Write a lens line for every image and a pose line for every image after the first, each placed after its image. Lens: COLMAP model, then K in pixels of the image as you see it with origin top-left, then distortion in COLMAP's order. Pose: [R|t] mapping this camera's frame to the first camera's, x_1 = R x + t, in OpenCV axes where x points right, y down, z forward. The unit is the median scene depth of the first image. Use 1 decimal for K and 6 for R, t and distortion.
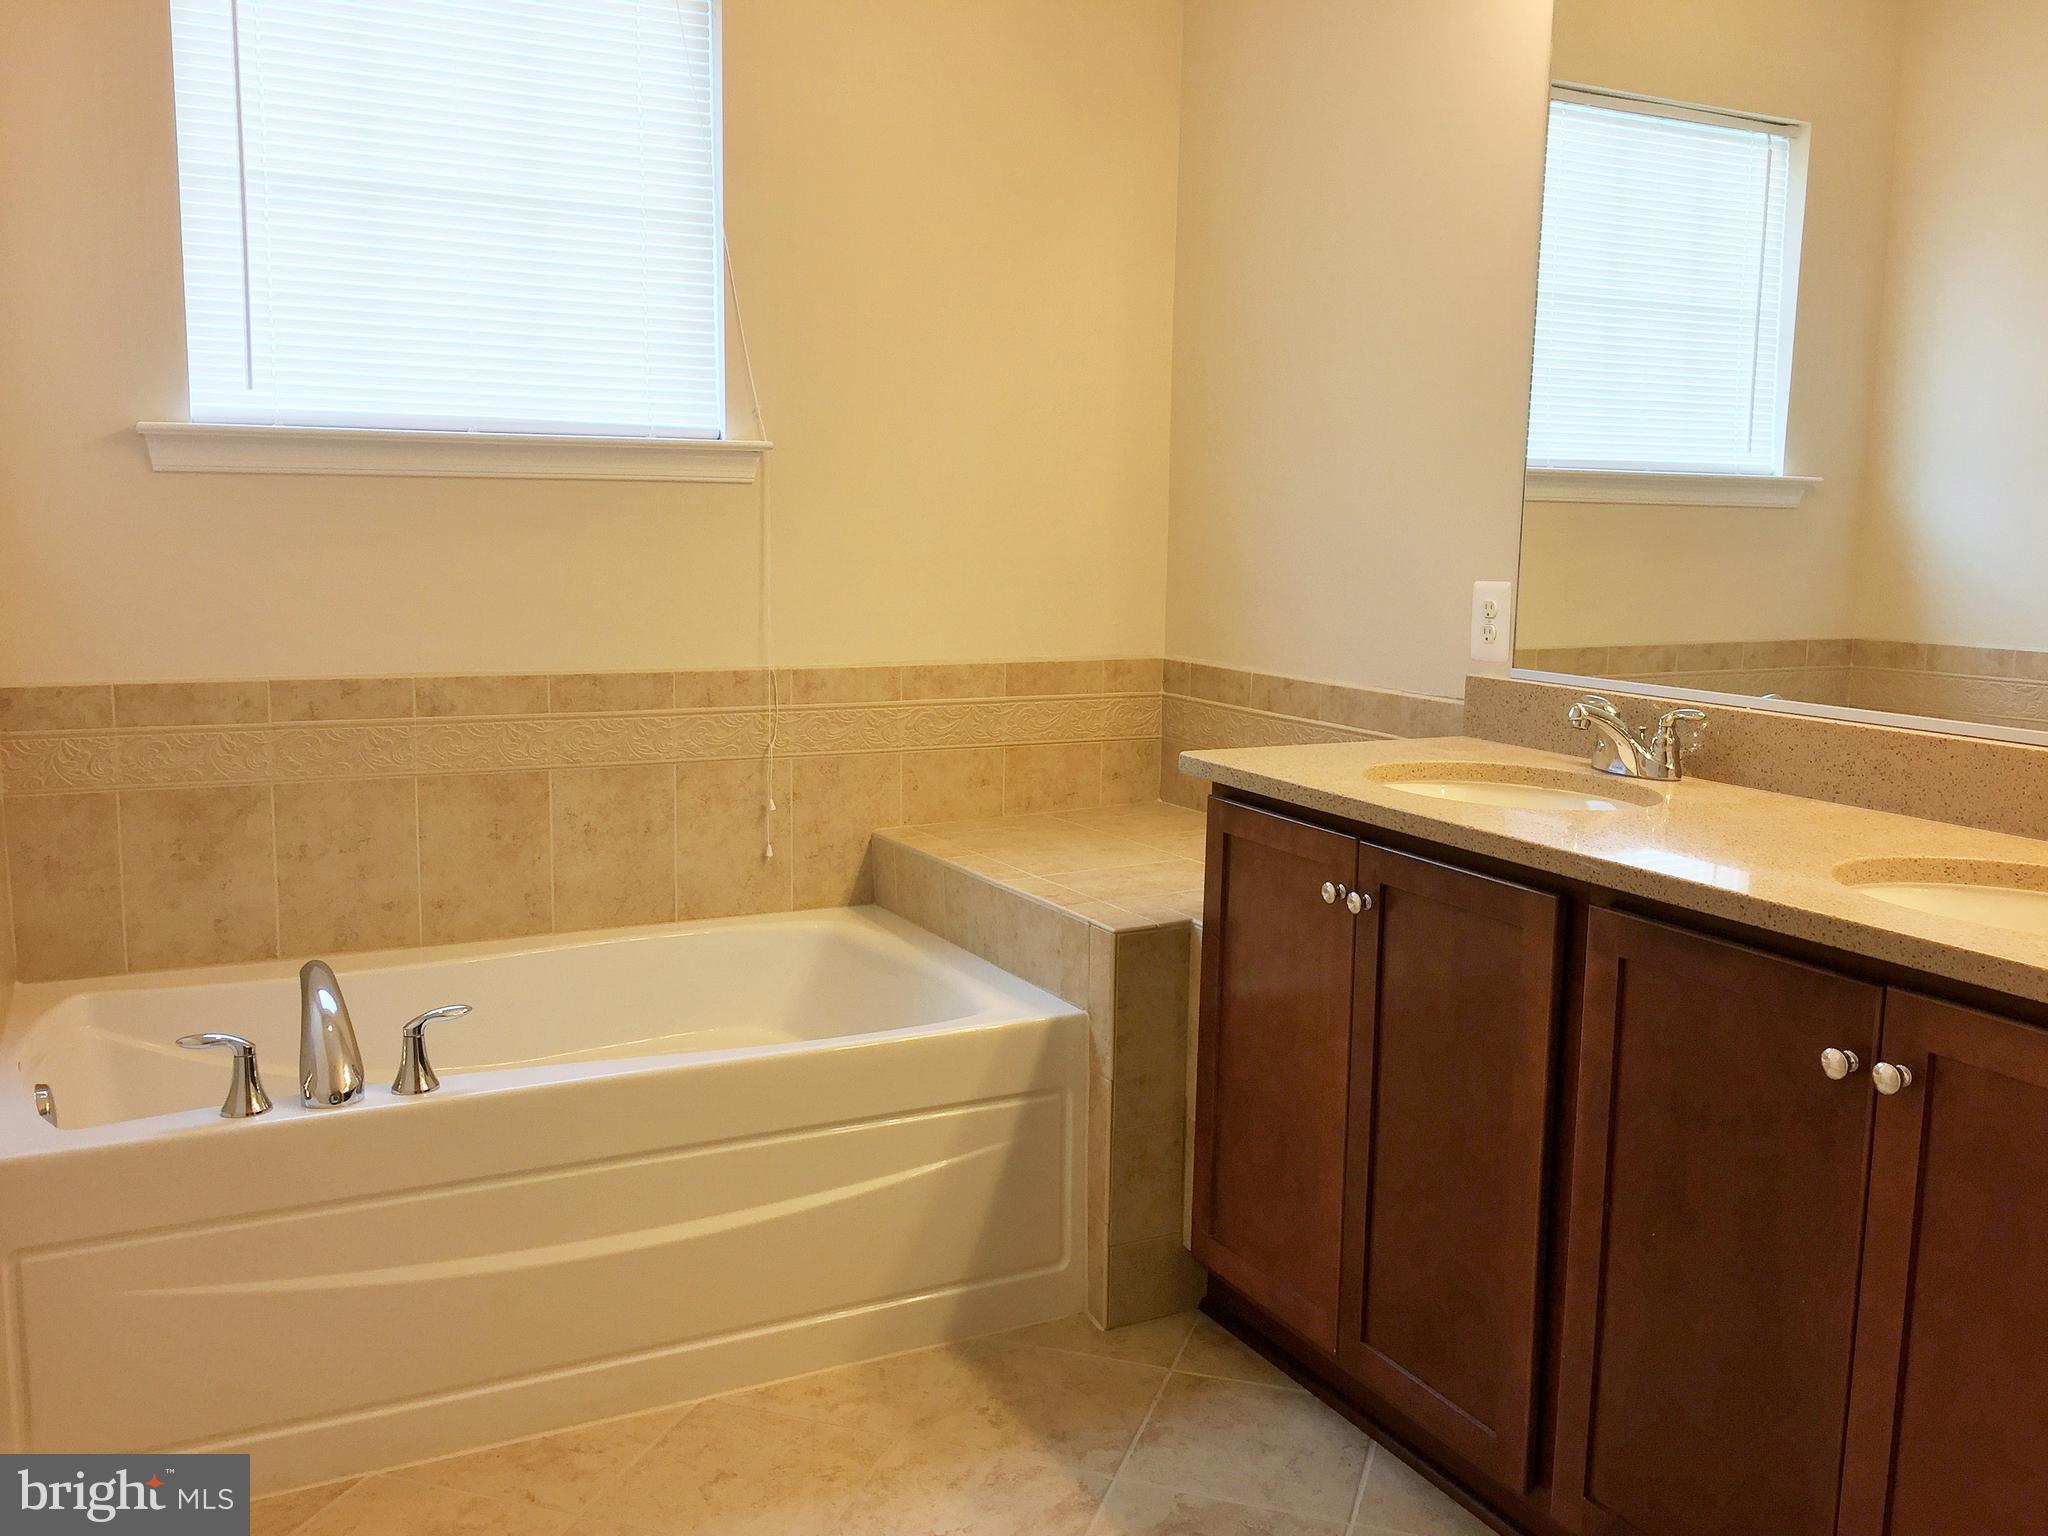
lens RADIAL K [[1754.5, 0, 964.0], [0, 1754.5, 770.3], [0, 0, 1]] dist [0.066786, -0.069294]
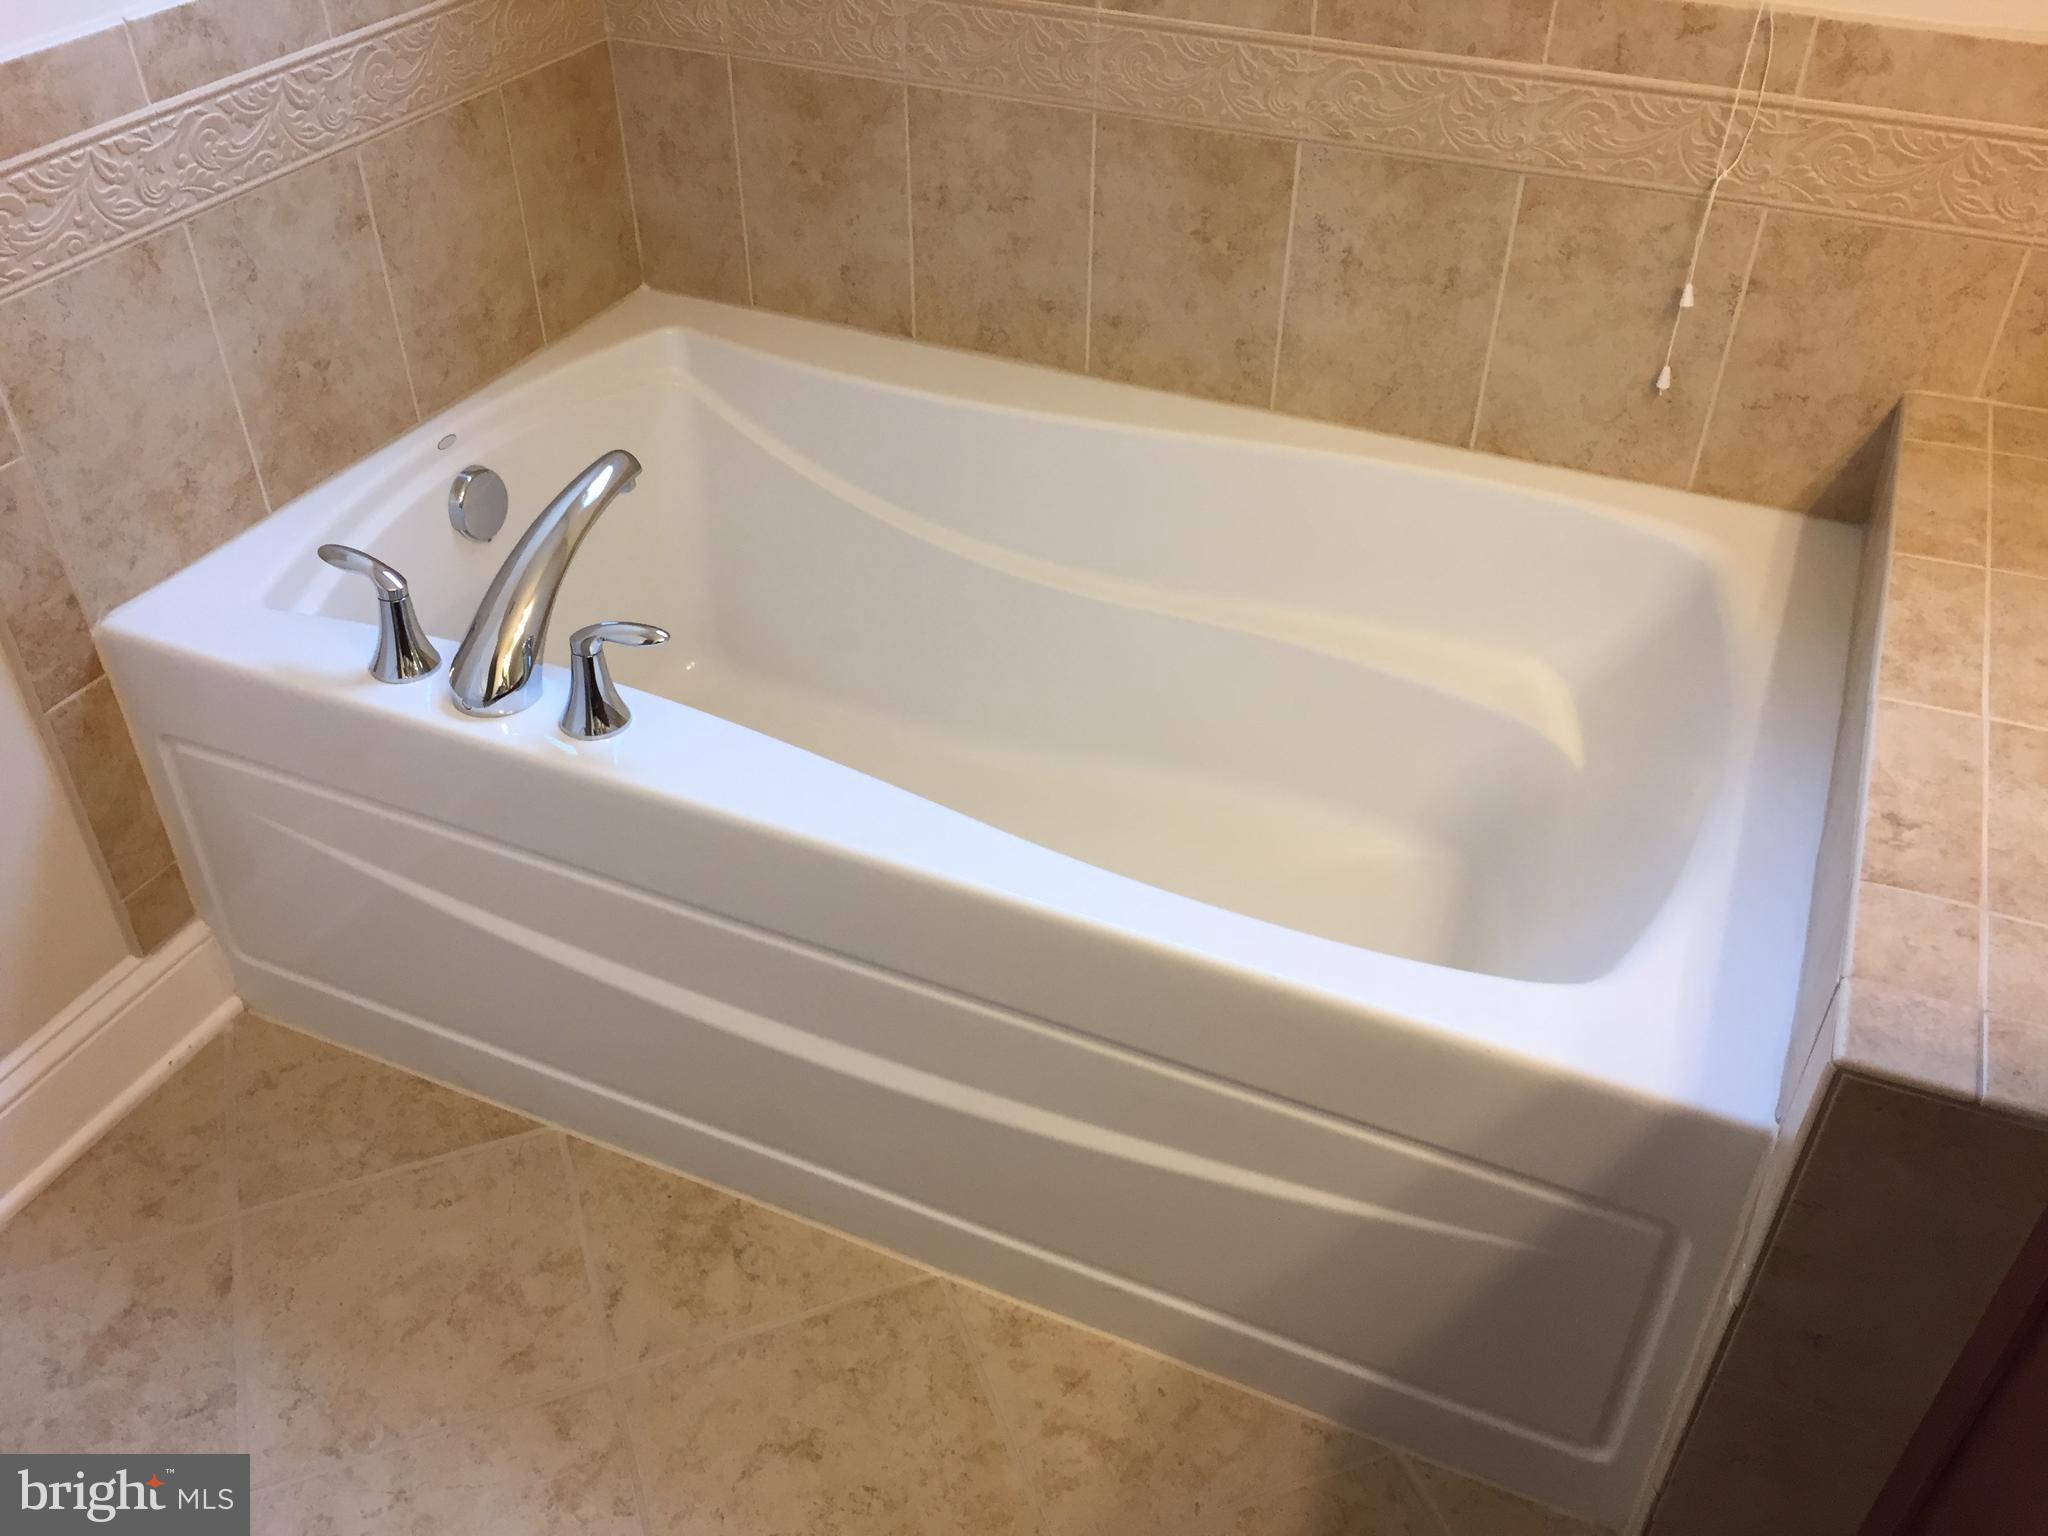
lens RADIAL K [[1754.5, 0, 964.0], [0, 1754.5, 770.3], [0, 0, 1]] dist [0.066786, -0.069294]
pose [[0.656732, 0.453119, -0.602815, 0.131627], [-0.103389, 0.845910, 0.523209, -0.116700], [0.747003, -0.281283, 0.602383, 0.512891]]
